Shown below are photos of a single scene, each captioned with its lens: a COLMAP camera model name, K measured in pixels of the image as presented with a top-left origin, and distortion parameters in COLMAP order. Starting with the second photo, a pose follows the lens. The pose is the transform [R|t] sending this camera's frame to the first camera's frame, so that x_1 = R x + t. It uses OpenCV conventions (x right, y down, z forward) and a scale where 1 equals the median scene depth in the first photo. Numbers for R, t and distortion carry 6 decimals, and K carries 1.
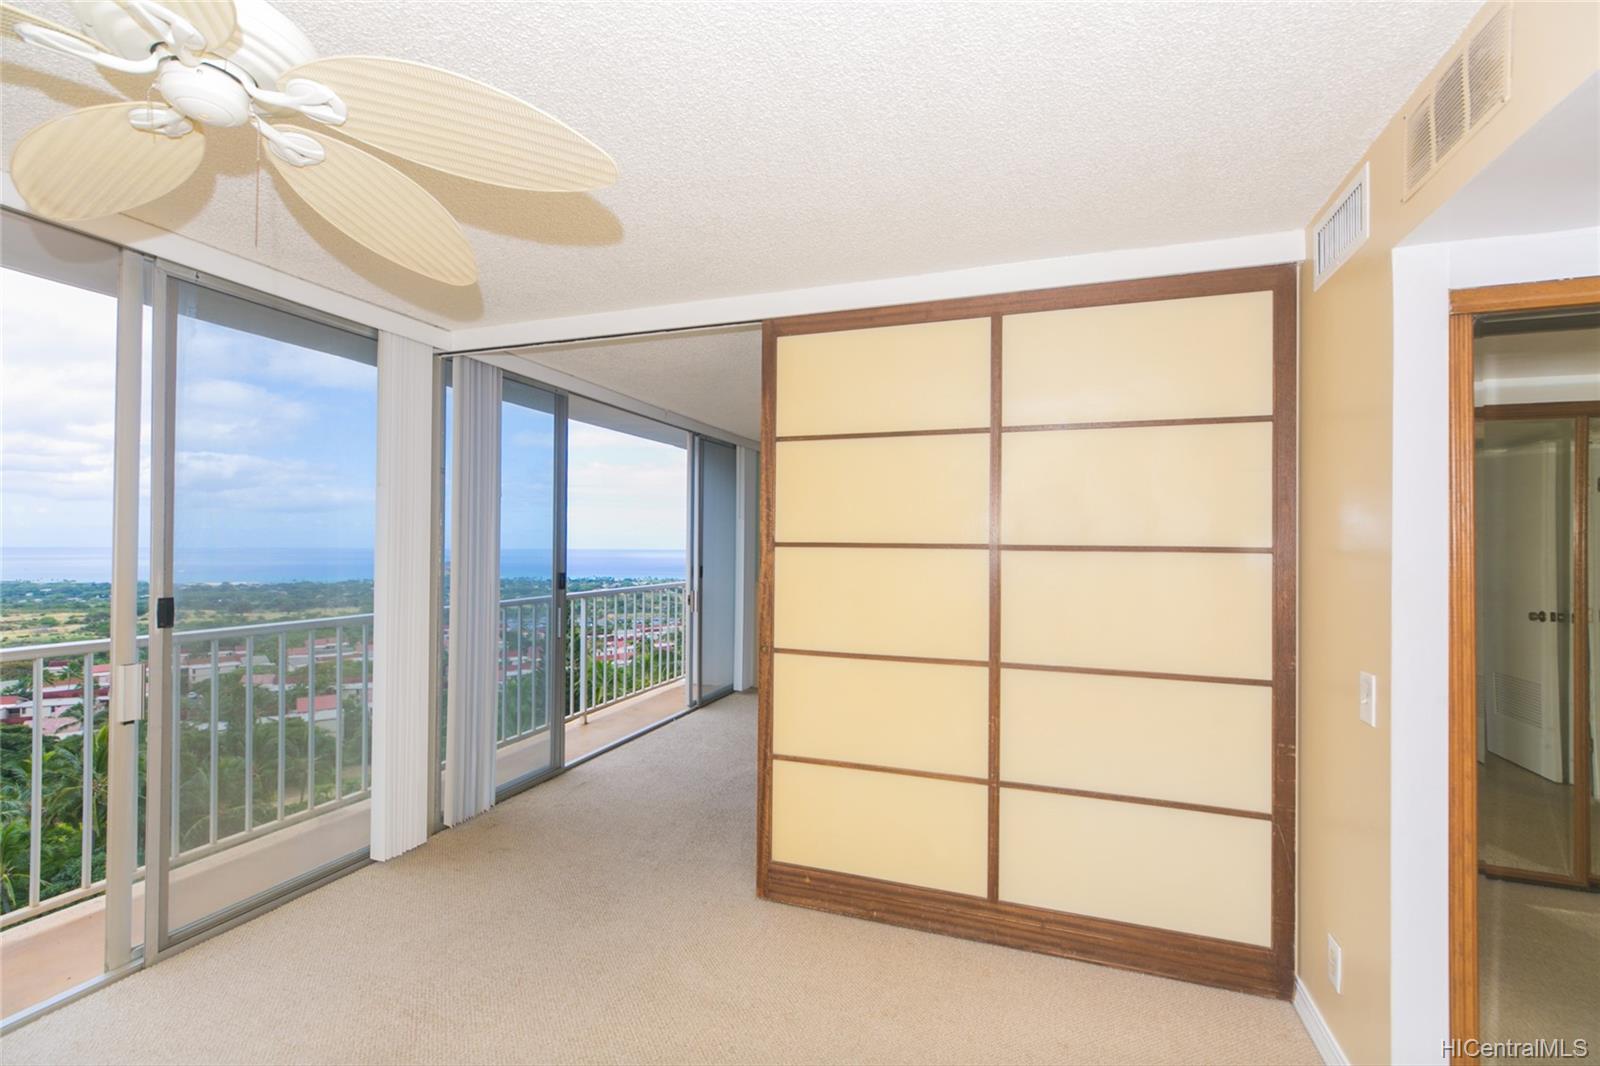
lens RADIAL K [[727.1, 0, 778.8], [0, 727.1, 541.7], [0, 0, 1]] dist [0.010803, -0.007829]
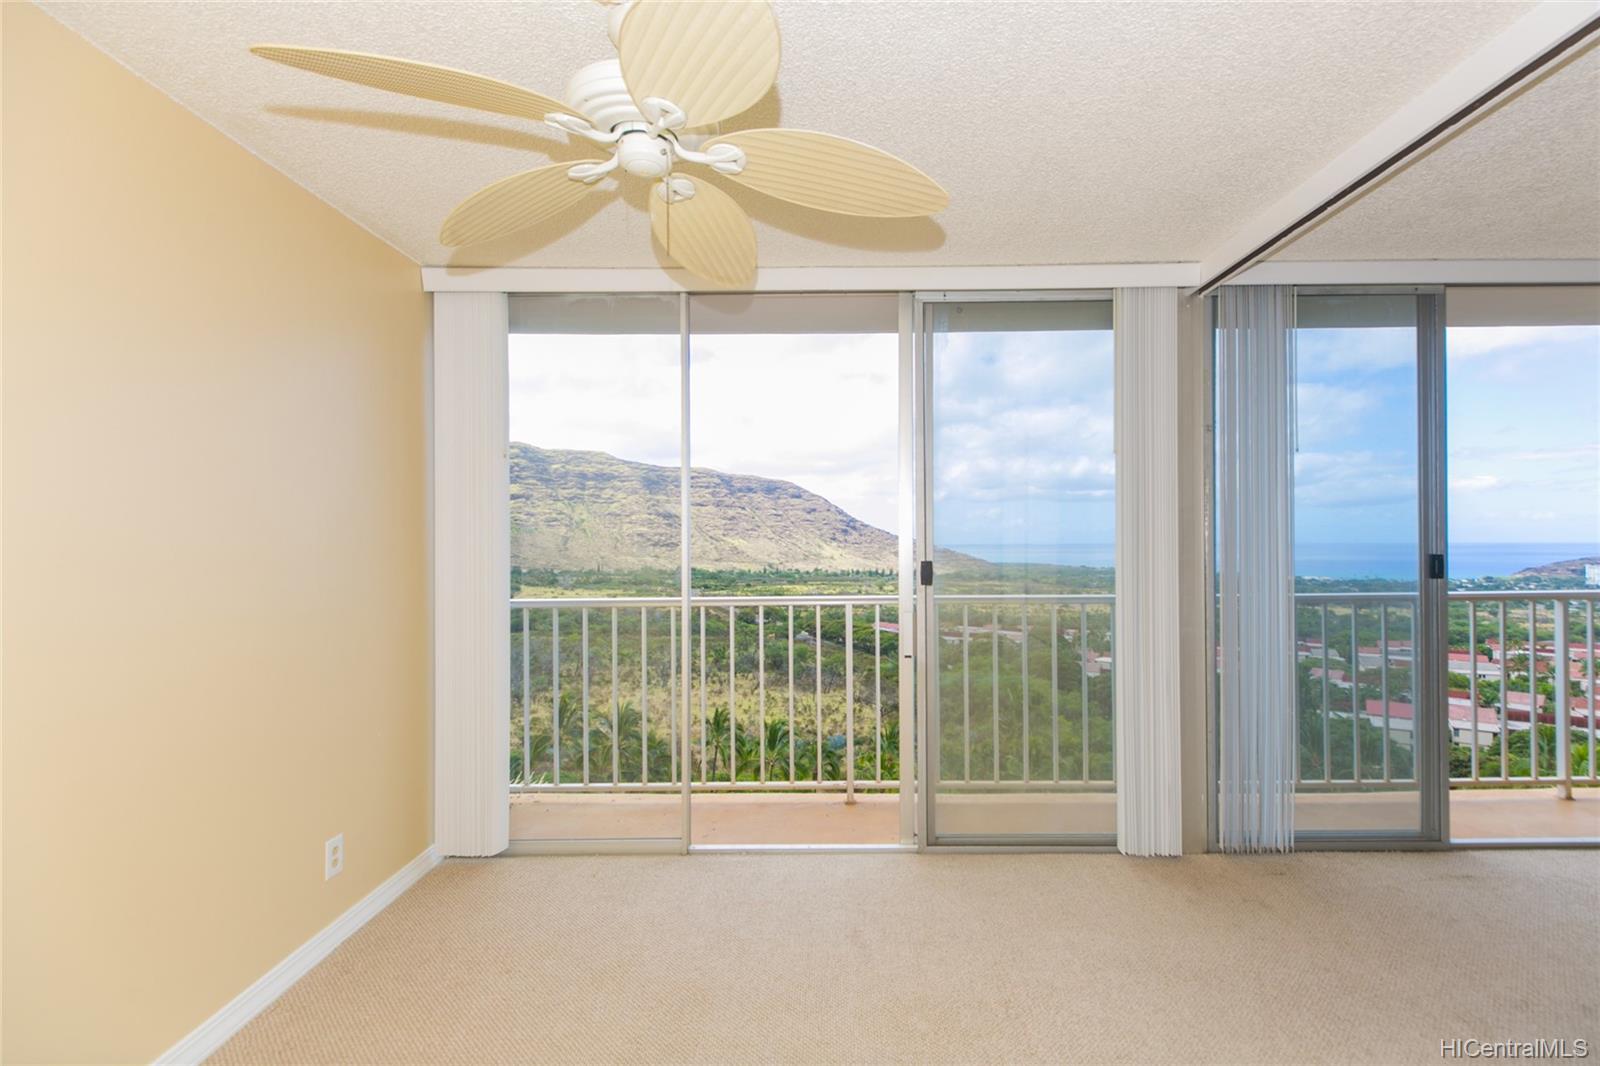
lens RADIAL K [[727.1, 0, 828.1], [0, 727.1, 545.6], [0, 0, 1]] dist [0.010803, -0.007829]
pose [[0.340387, -0.001886, -0.940283, 0.153350], [0.012303, 0.999921, 0.002448, 0.024491], [0.940205, -0.012401, 0.340384, 0.238383]]
